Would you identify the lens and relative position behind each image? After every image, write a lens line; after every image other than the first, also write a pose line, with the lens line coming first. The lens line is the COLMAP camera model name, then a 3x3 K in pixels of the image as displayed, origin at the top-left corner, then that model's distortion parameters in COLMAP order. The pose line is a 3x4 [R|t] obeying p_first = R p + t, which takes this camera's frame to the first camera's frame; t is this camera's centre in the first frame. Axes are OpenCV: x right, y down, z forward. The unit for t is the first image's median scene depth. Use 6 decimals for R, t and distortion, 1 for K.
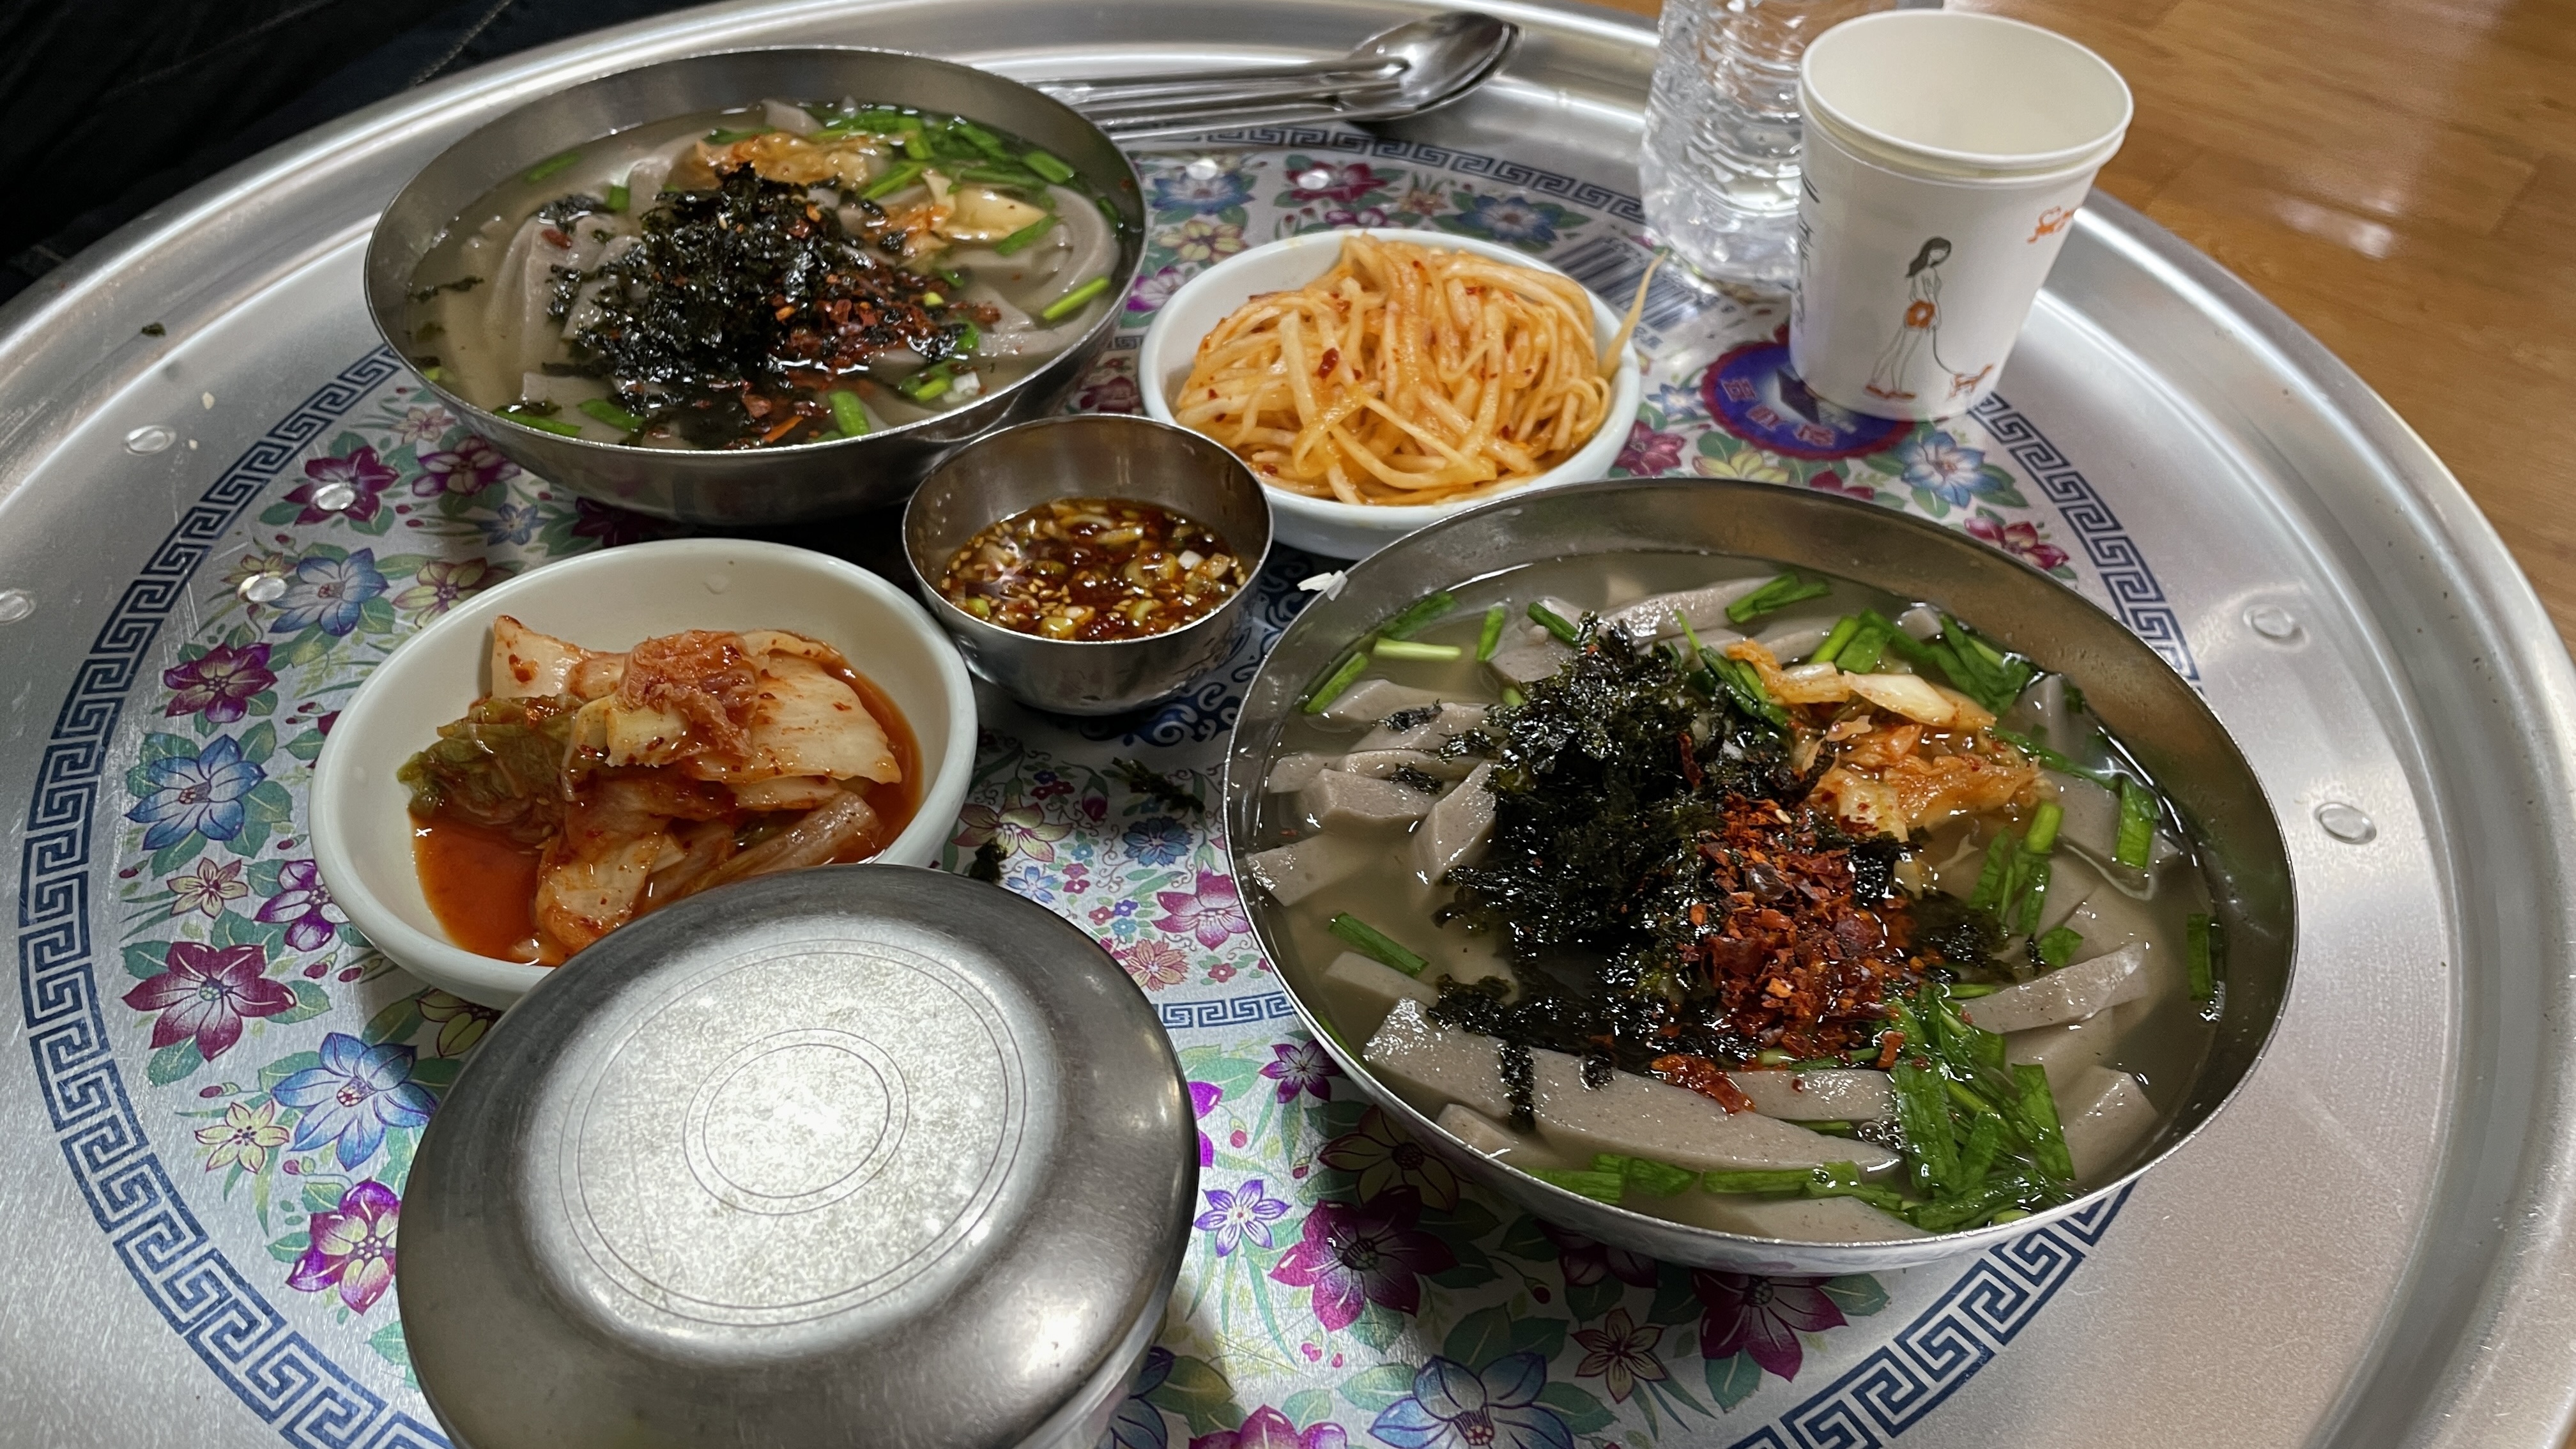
lens RADIAL K [[2029.0, 0, 1288.0], [0, 2029.0, 724.5], [0, 0, 1]] dist [0.124213, -0.200860]
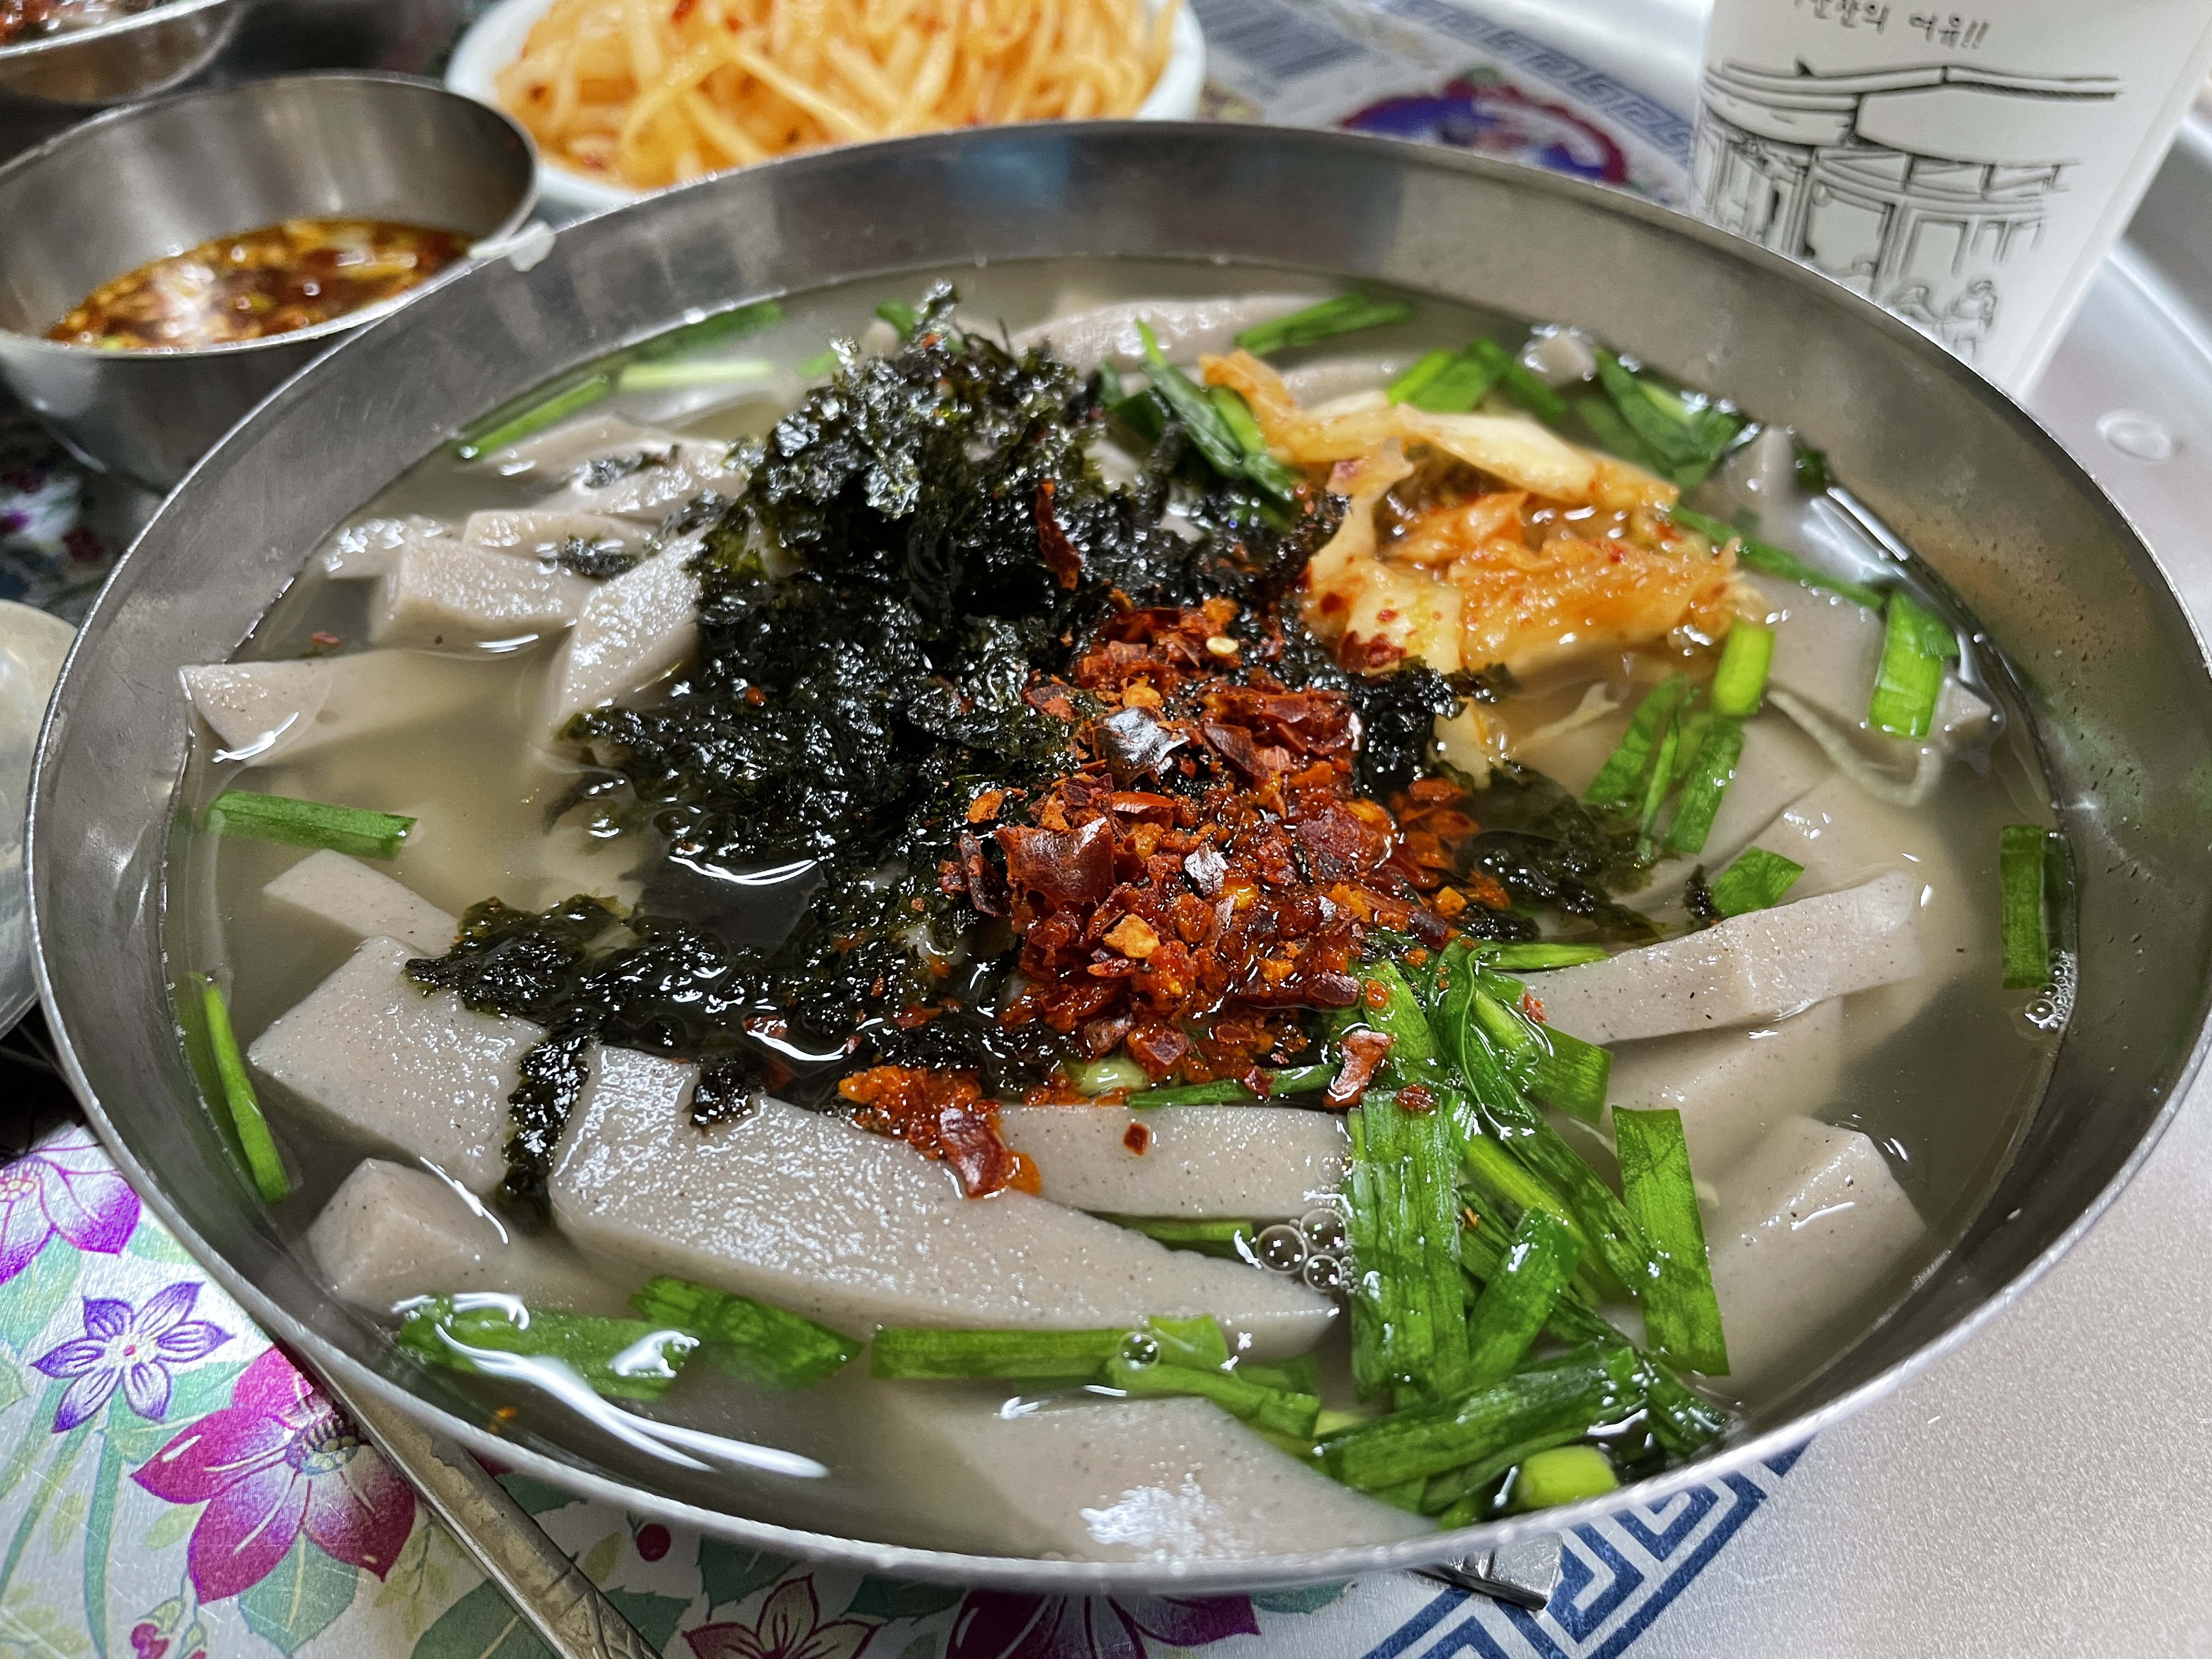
lens RADIAL K [[1721.3, 0, 1106.0], [0, 1721.3, 829.5], [0, 0, 1]] dist [0.068022, -0.105801]
pose [[0.998093, 0.025621, -0.056160, 0.246612], [-0.024308, 0.999418, 0.023940, 0.091375], [0.056740, -0.022529, 0.998135, 0.576711]]
